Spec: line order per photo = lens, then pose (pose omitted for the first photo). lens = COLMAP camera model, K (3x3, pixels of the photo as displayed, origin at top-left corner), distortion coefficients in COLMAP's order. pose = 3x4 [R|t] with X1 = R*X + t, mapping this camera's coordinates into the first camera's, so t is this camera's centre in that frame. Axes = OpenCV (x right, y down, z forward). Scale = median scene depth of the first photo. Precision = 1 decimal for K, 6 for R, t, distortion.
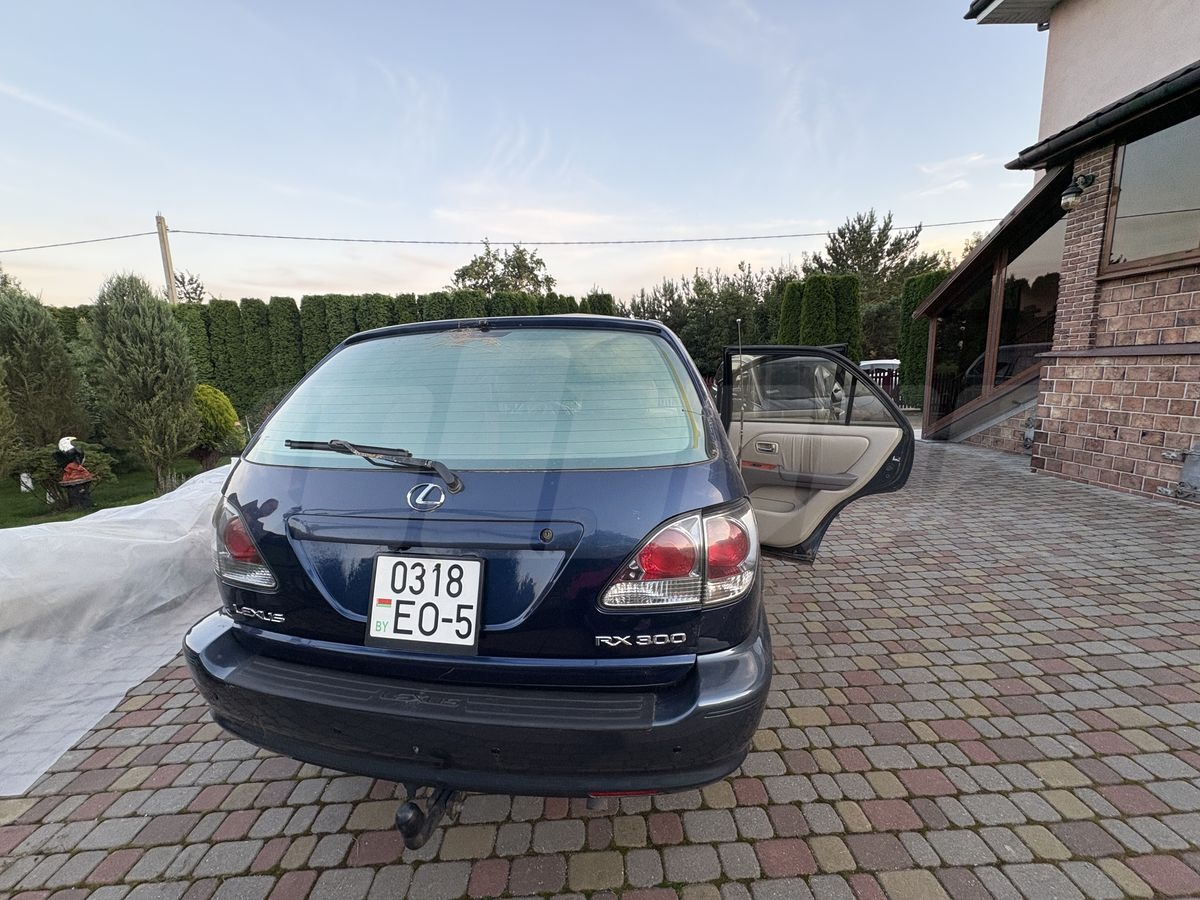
lens RADIAL K [[477.9, 0, 596.7], [0, 477.9, 450.7], [0, 0, 1]] dist [0.002660, -0.000587]
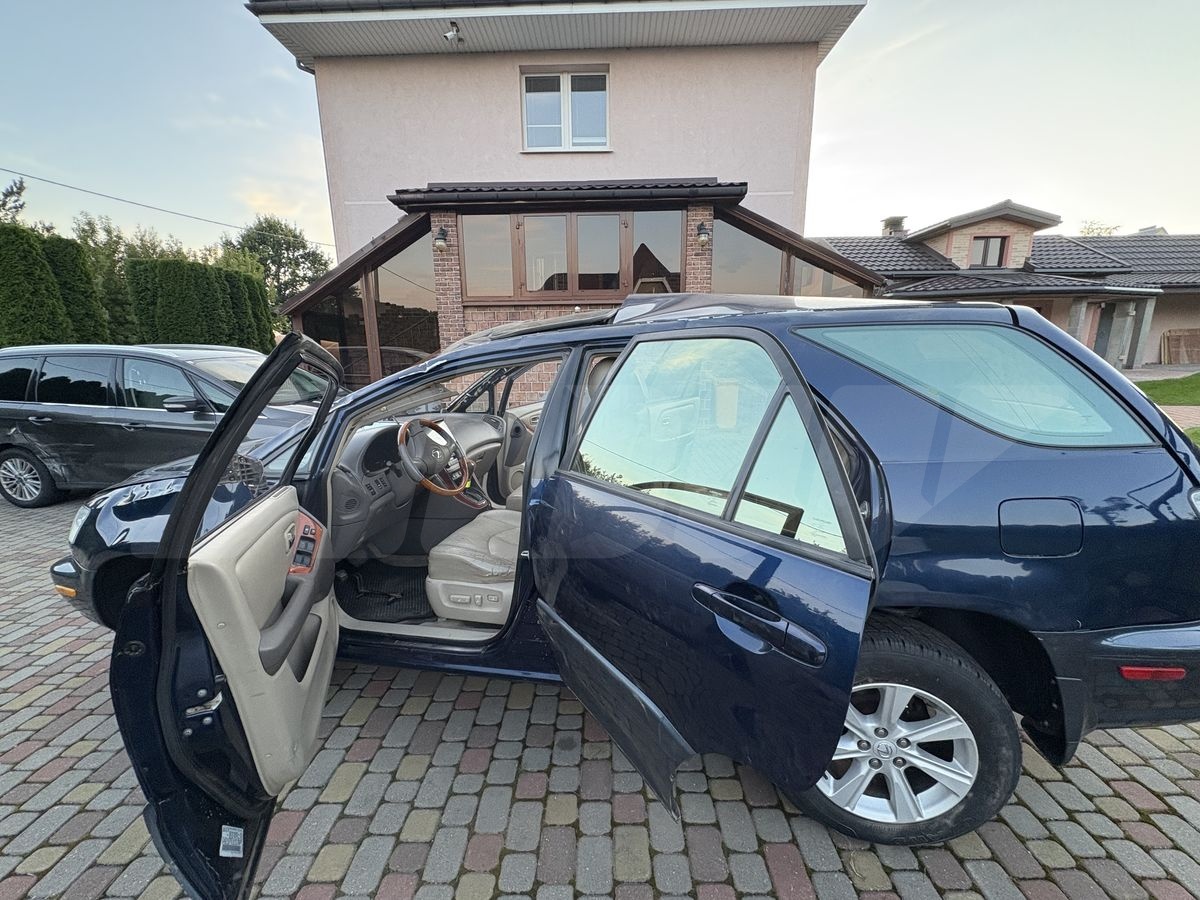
lens RADIAL K [[477.9, 0, 597.5], [0, 477.9, 450.1], [0, 0, 1]] dist [0.002660, -0.000587]
pose [[0.050657, -0.173215, 0.983580, -0.749888], [0.179471, 0.970392, 0.161649, -0.143096], [-0.982458, 0.168335, 0.080244, 0.903483]]
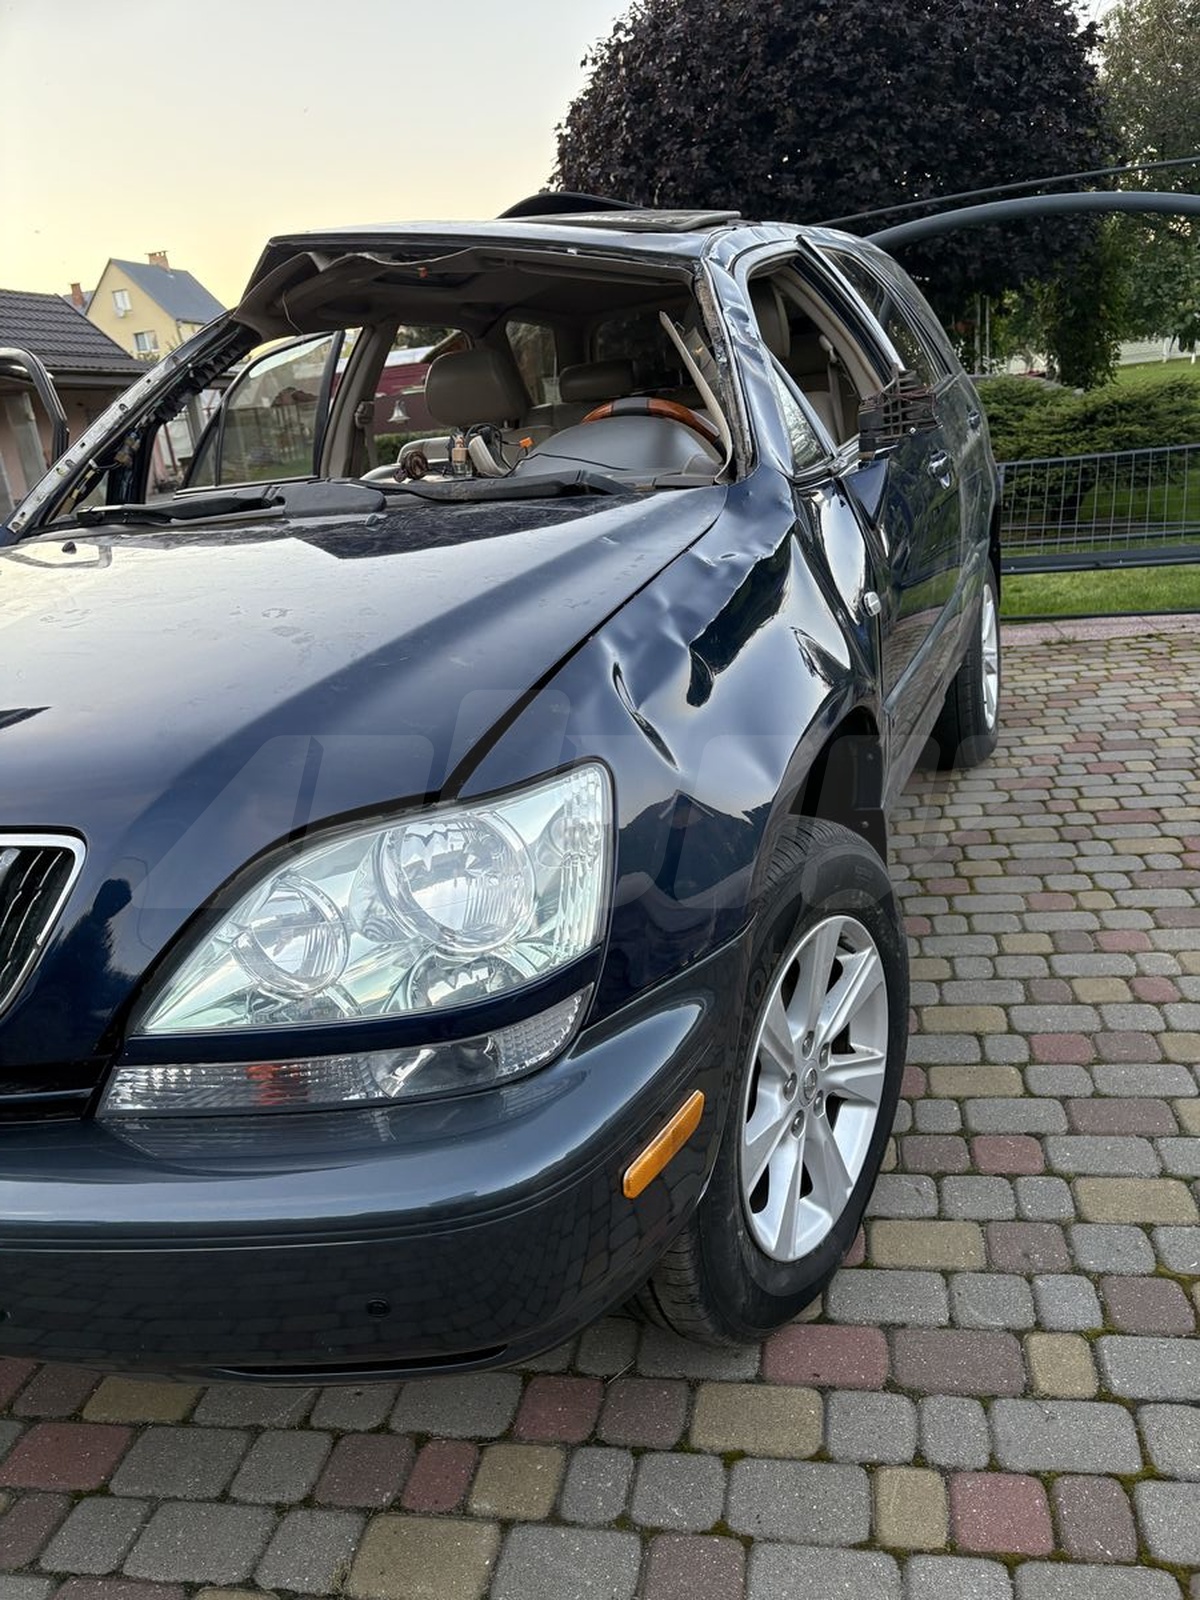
lens RADIAL K [[1203.9, 0, 606.8], [0, 1203.9, 817.6], [0, 0, 1]] dist [0.034332, 0.006929]
pose [[-0.964610, 0.072524, 0.253511, -0.272268], [0.183889, 0.874075, 0.449642, -0.236930], [-0.188978, 0.480347, -0.856478, 1.942744]]
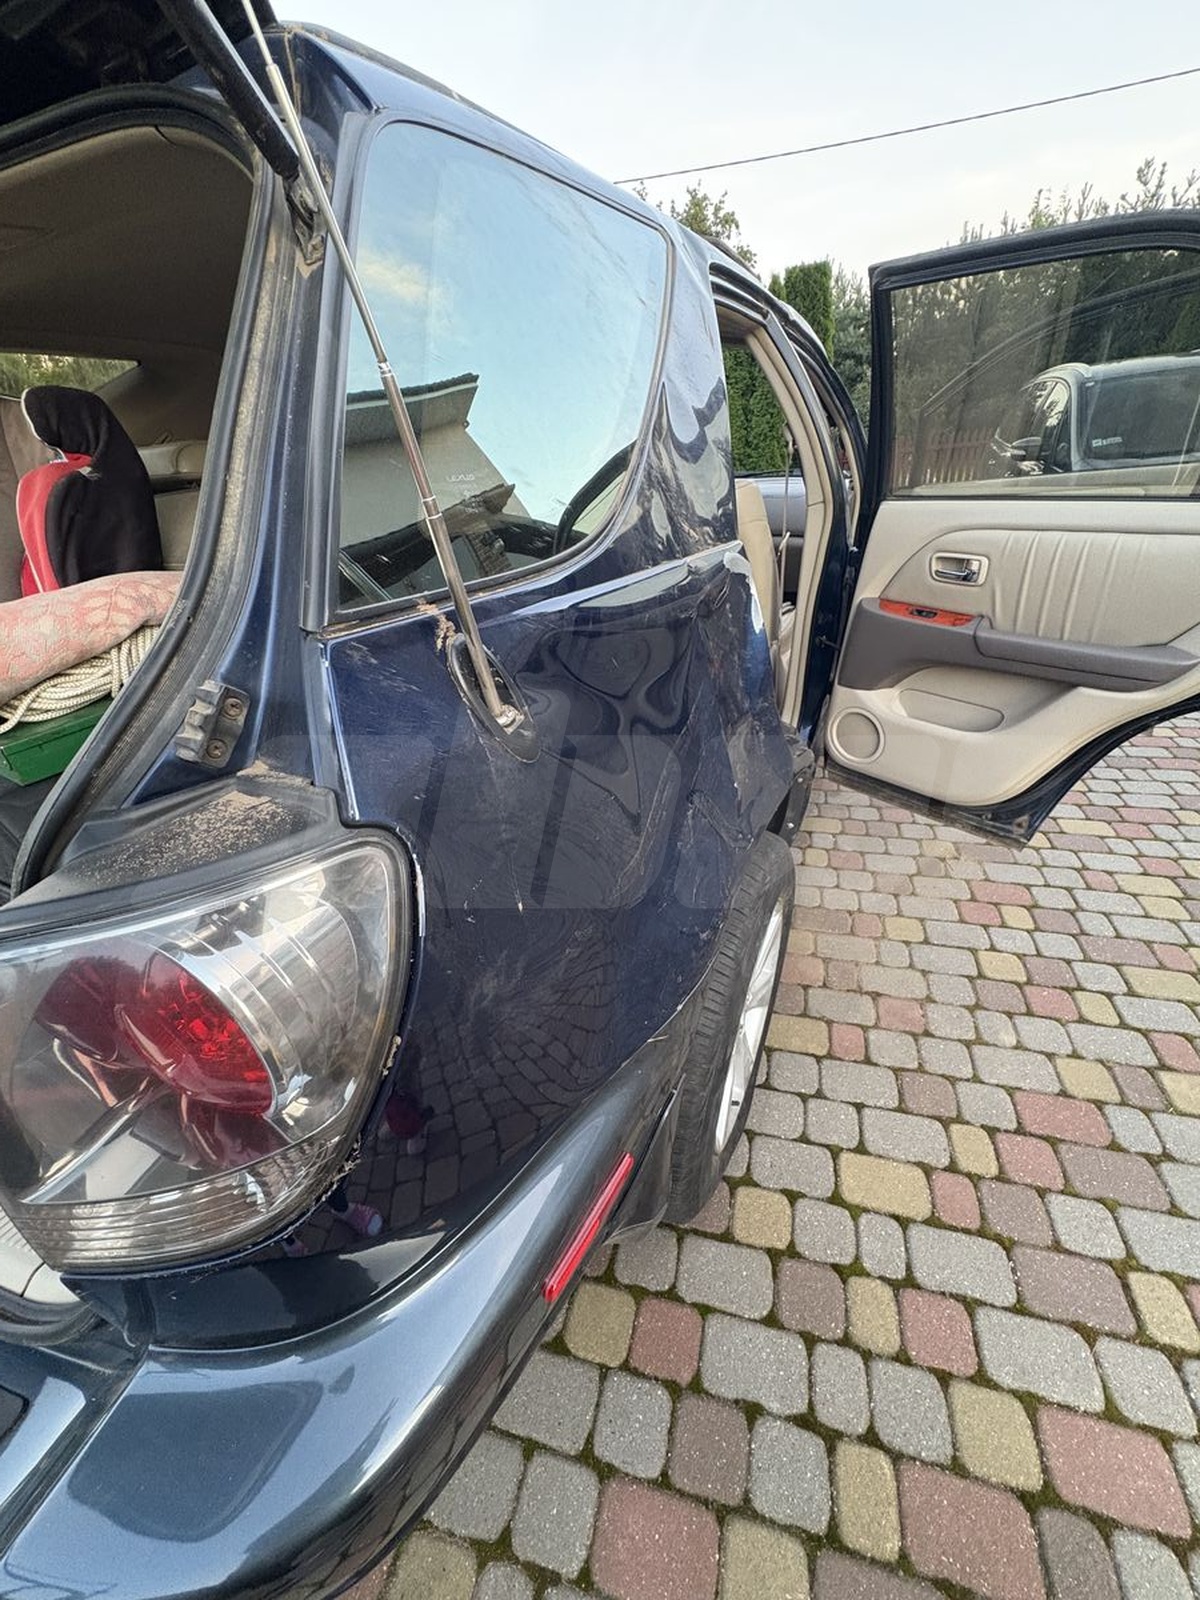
lens RADIAL K [[637.2, 0, 596.7], [0, 637.2, 799.7], [0, 0, 1]] dist [0.002660, -0.000587]
pose [[0.954399, 0.108967, -0.277936, 0.196299], [-0.006794, 0.938692, 0.344690, -0.005615], [0.298456, -0.327084, 0.896627, 0.307955]]
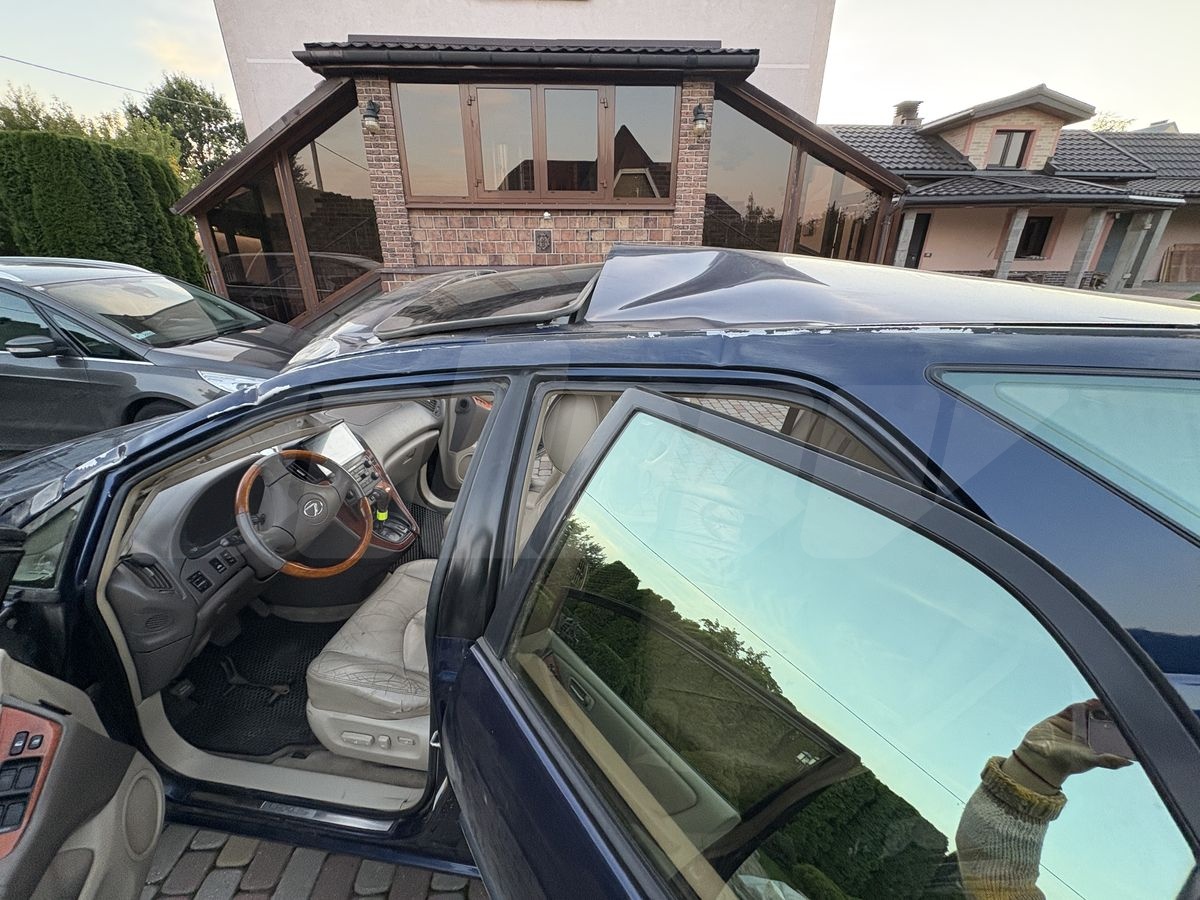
lens RADIAL K [[477.9, 0, 597.8], [0, 477.9, 450.8], [0, 0, 1]] dist [0.002660, -0.000587]
pose [[0.003035, -0.359119, 0.933287, -0.496572], [0.165503, 0.920601, 0.353700, -0.225342], [-0.986205, 0.153388, 0.062230, 0.891407]]
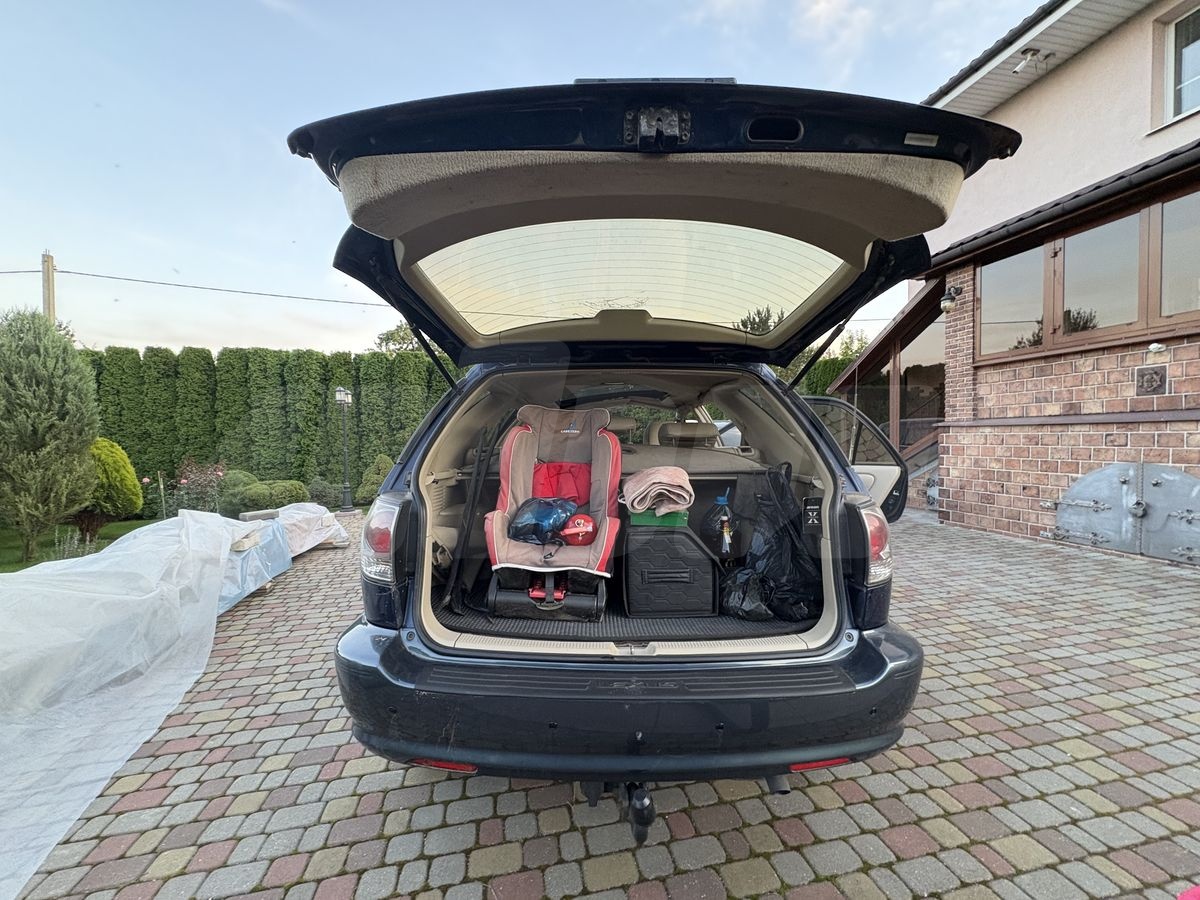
lens RADIAL K [[477.9, 0, 597.9], [0, 477.9, 451.3], [0, 0, 1]] dist [0.002660, -0.000587]
pose [[0.984196, 0.017699, 0.176193, -0.228024], [0.007837, 0.989664, -0.143189, 0.058642], [-0.176906, 0.142307, 0.973885, -0.023912]]
